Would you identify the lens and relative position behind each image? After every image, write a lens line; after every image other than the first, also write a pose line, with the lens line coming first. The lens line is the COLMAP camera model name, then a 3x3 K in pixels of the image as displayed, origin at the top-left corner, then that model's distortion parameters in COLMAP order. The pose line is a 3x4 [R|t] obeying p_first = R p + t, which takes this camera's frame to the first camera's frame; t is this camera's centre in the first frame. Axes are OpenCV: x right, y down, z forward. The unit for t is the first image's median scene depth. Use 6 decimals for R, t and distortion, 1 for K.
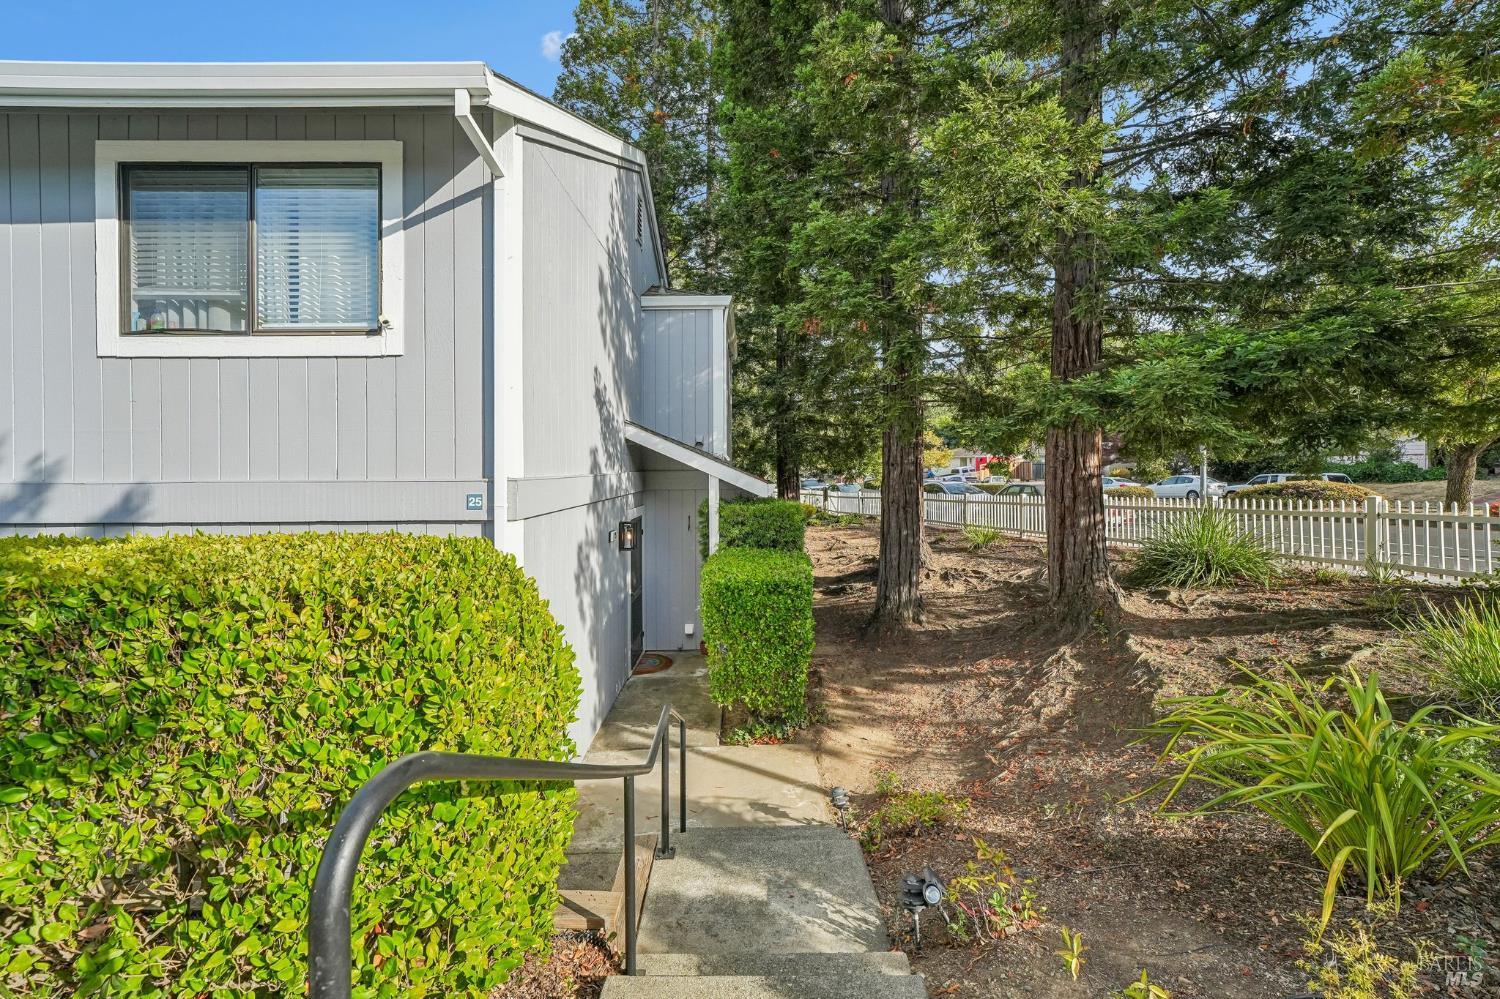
lens RADIAL K [[603.3, 0, 741.4], [0, 603.3, 490.4], [0, 0, 1]] dist [-0.006291, 0.000153]
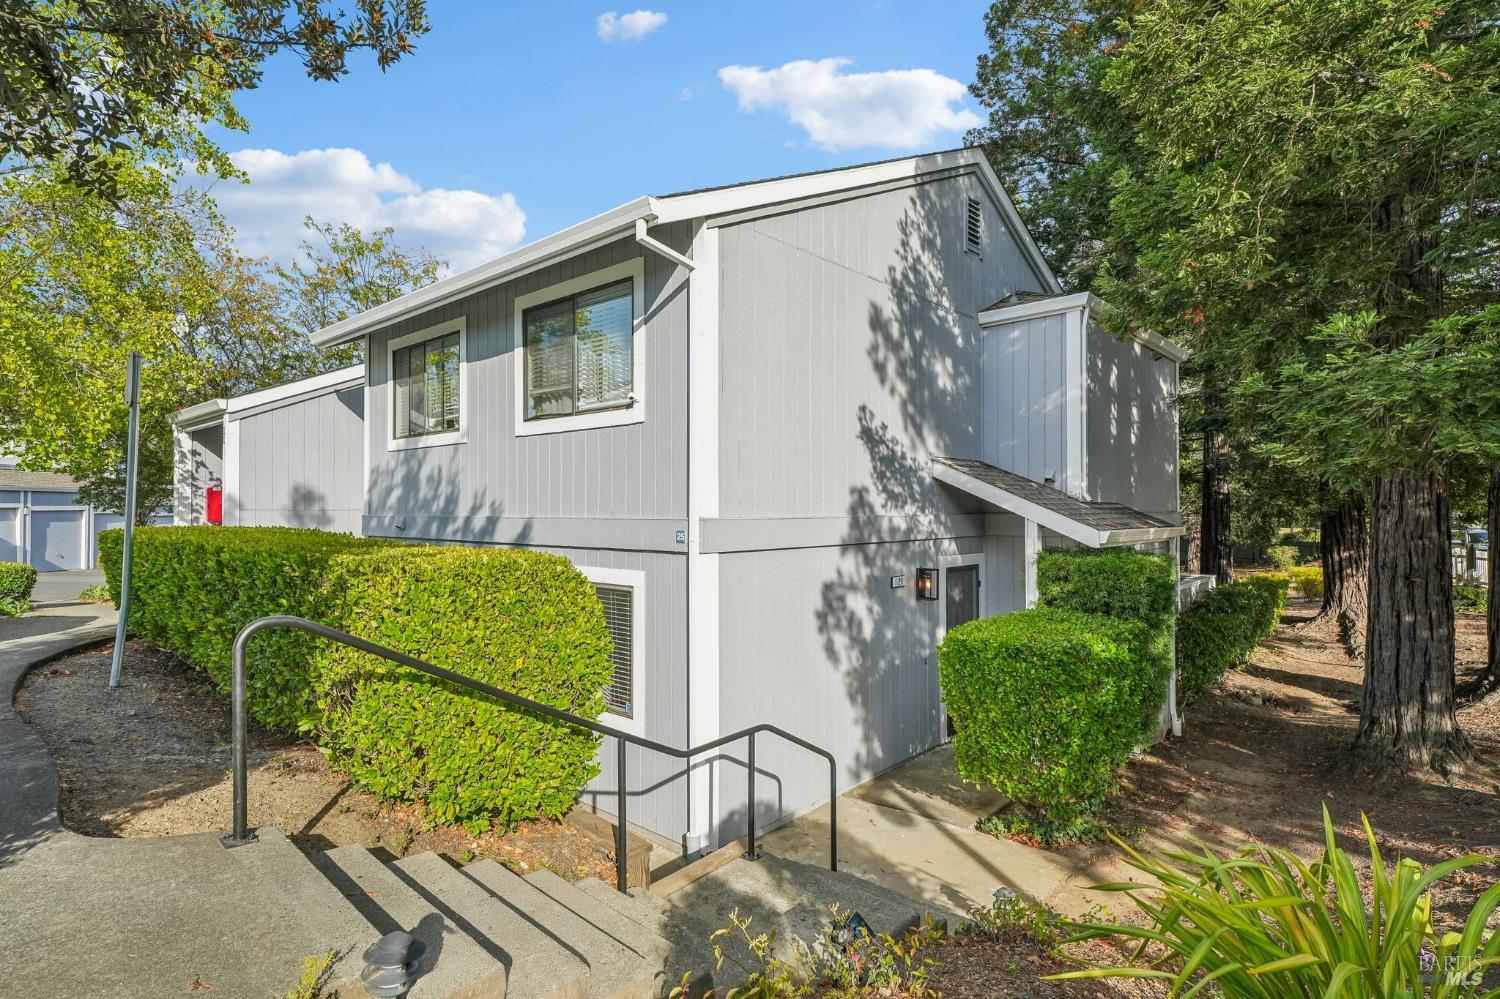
lens RADIAL K [[739.4, 0, 751.2], [0, 739.4, 530.1], [0, 0, 1]] dist [0.031233, 0.000131]
pose [[0.748018, 0.022760, -0.663288, 0.412665], [-0.029664, 0.999560, 0.000845, 0.000721], [0.663015, 0.019044, 0.748364, -0.020795]]
